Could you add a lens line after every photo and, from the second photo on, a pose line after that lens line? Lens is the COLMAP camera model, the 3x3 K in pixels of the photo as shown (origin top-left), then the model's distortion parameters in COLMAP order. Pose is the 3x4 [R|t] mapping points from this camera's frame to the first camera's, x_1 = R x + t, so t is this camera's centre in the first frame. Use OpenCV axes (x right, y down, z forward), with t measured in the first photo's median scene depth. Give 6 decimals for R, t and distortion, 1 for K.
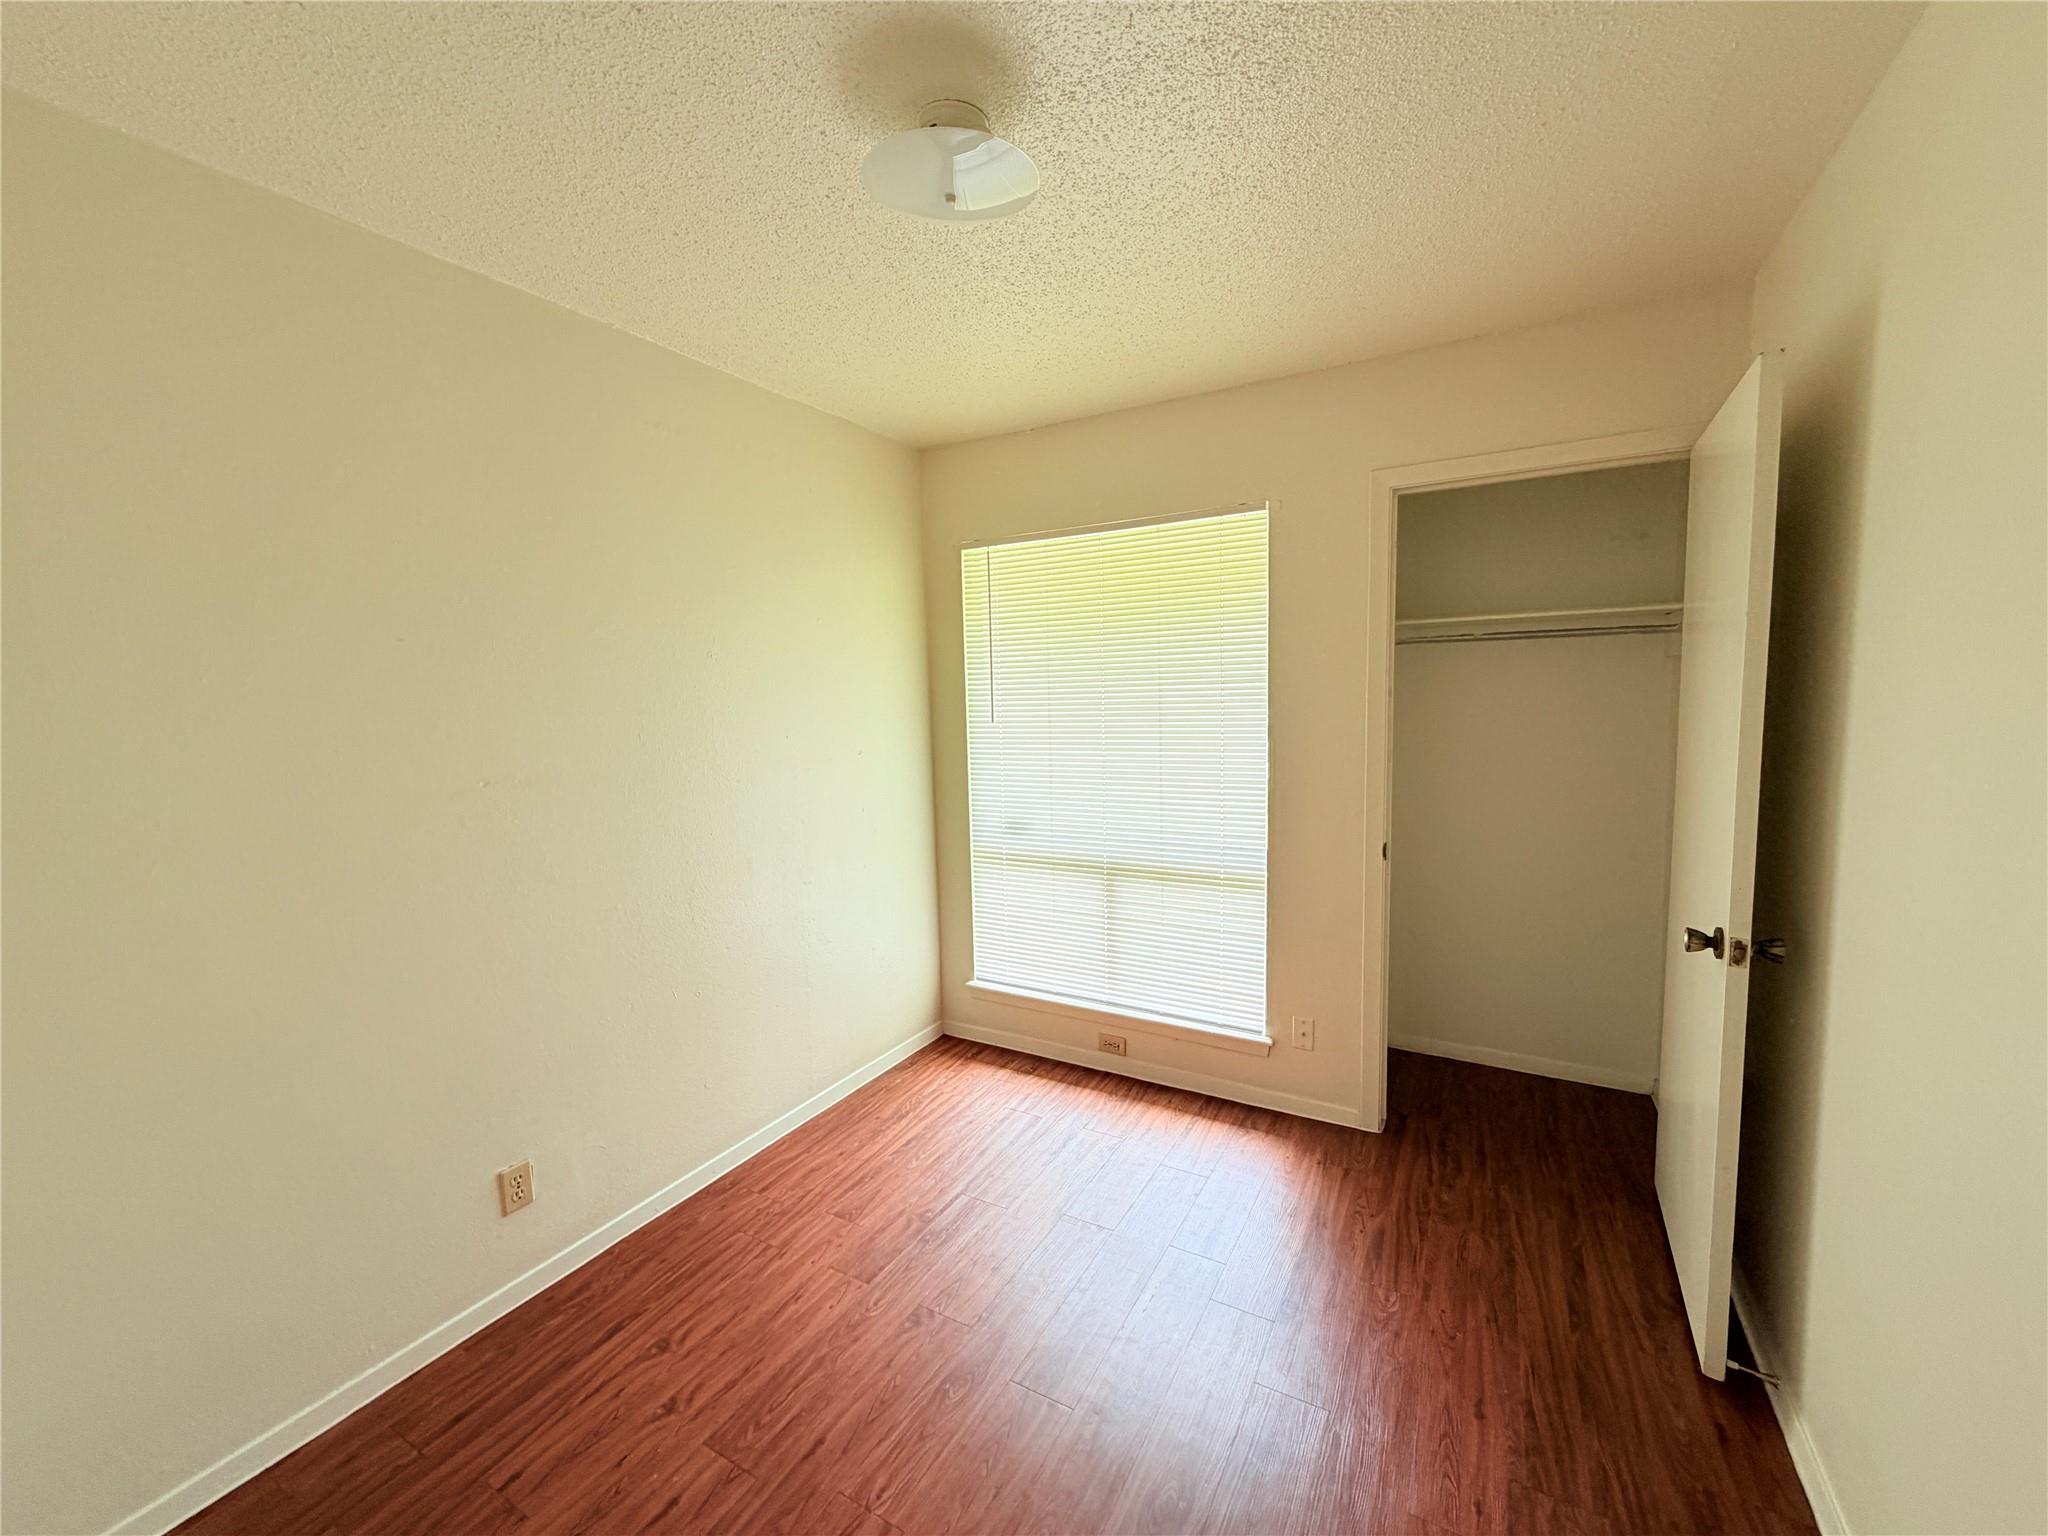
lens RADIAL K [[818.0, 0, 1031.2], [0, 818.0, 769.7], [0, 0, 1]] dist [-0.001489, 0.000827]
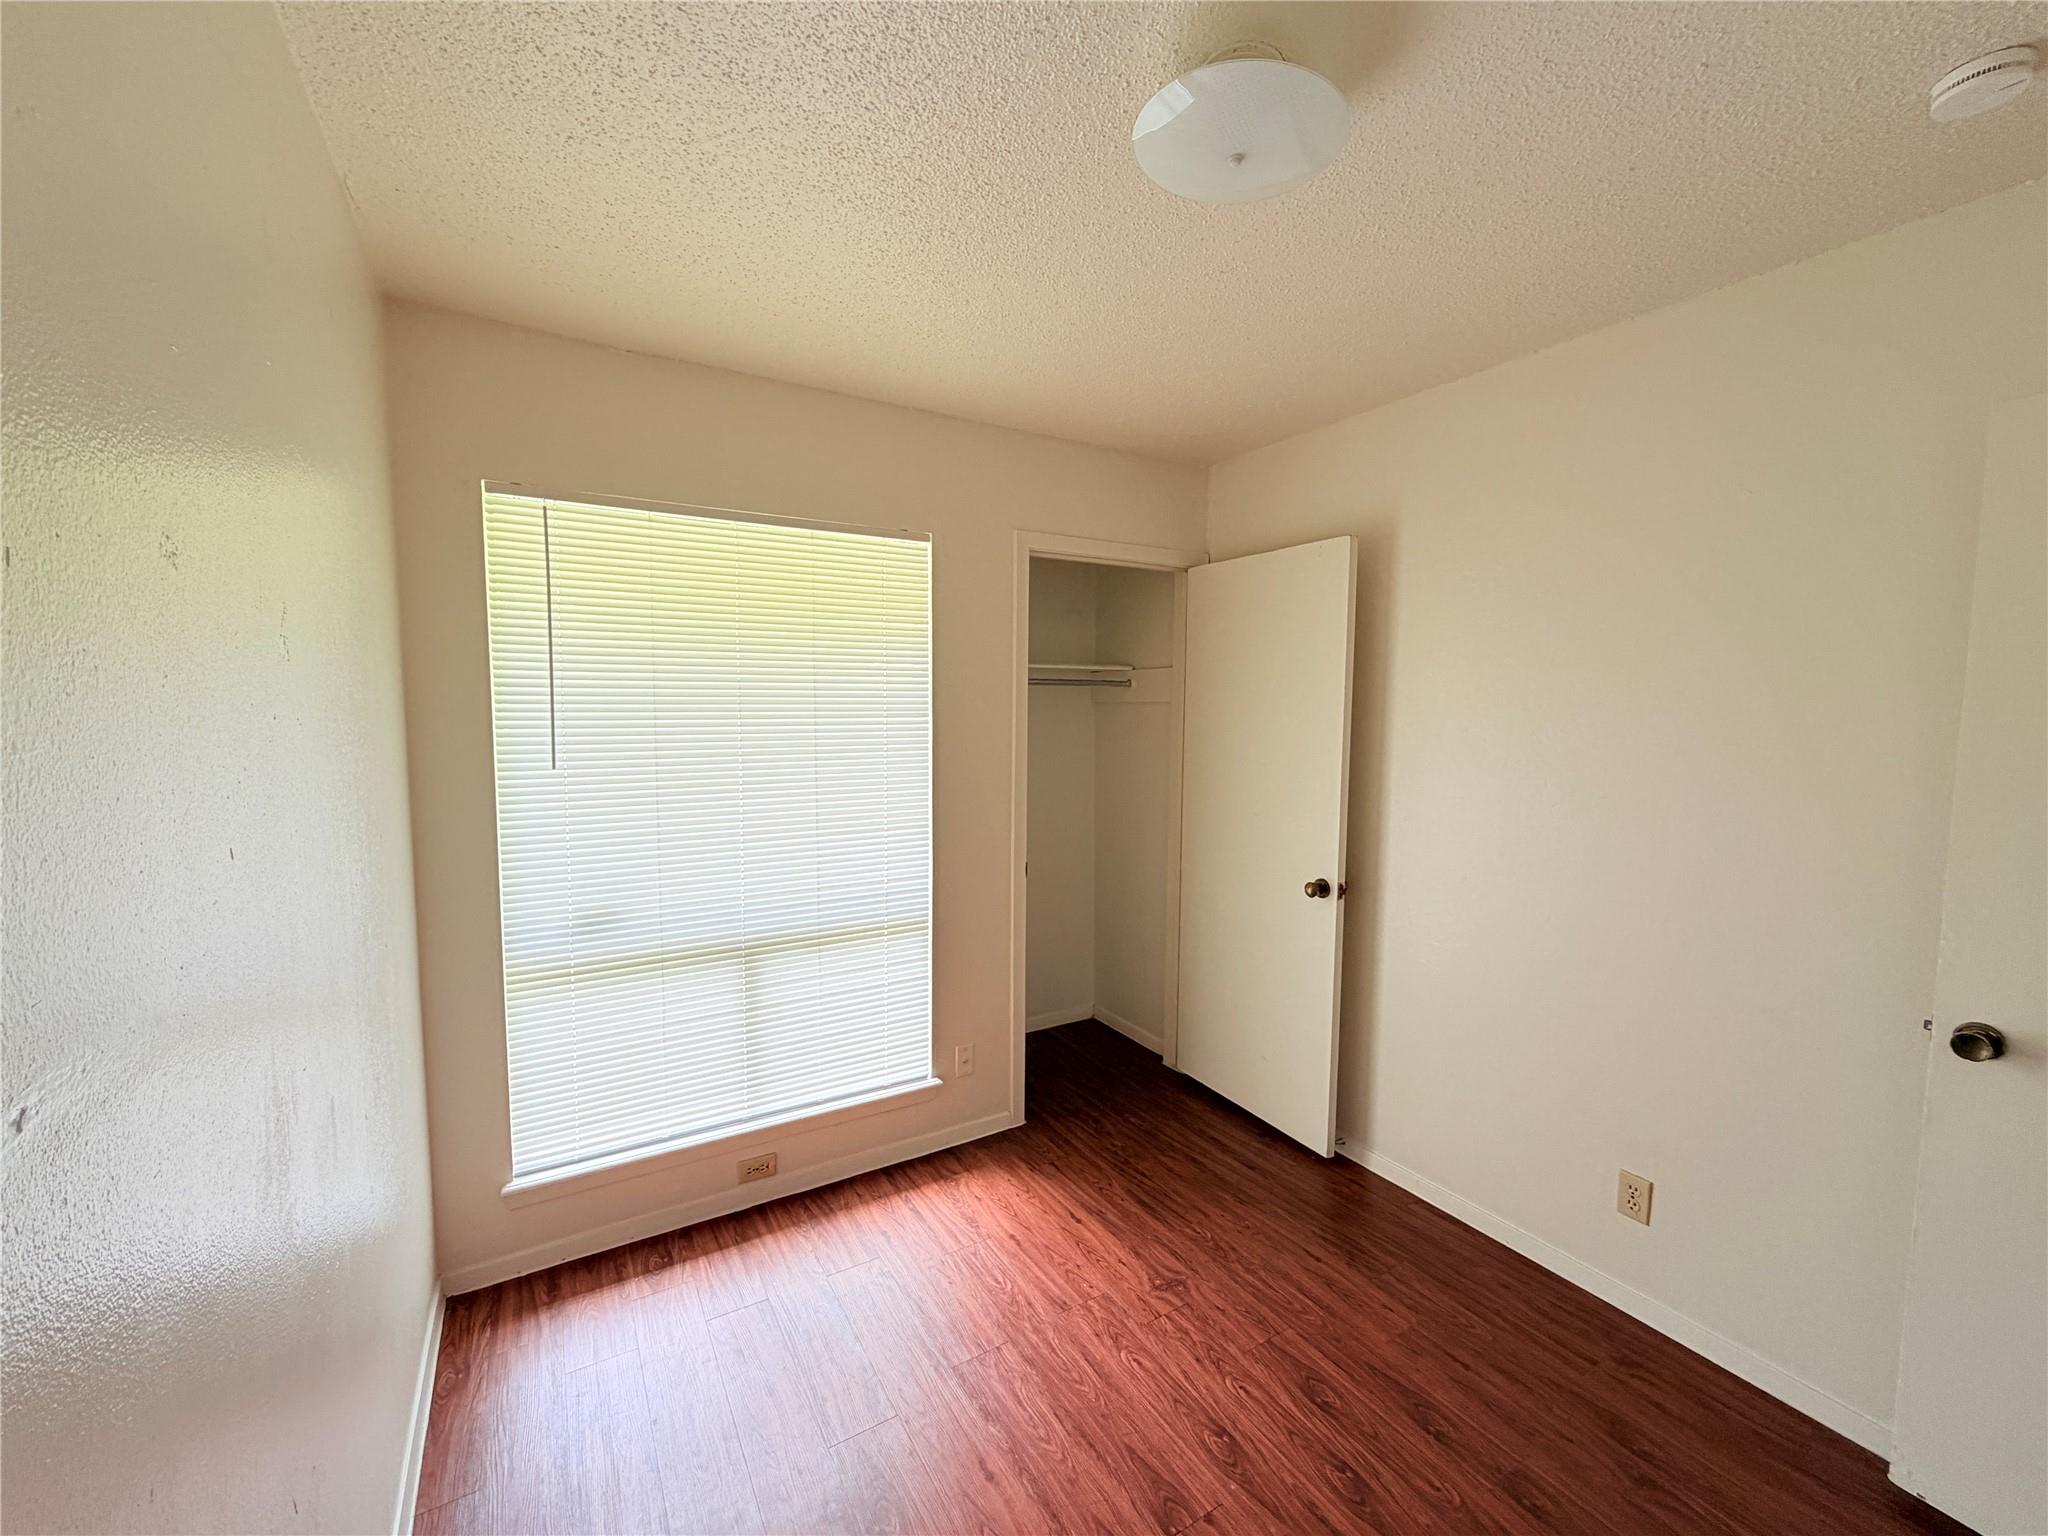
lens RADIAL K [[818.0, 0, 1031.7], [0, 818.0, 764.1], [0, 0, 1]] dist [-0.001489, 0.000827]
pose [[0.489332, -0.040476, 0.871158, -0.461492], [0.061358, 0.998045, 0.011907, -0.049783], [-0.869937, 0.047626, 0.490858, 0.375988]]
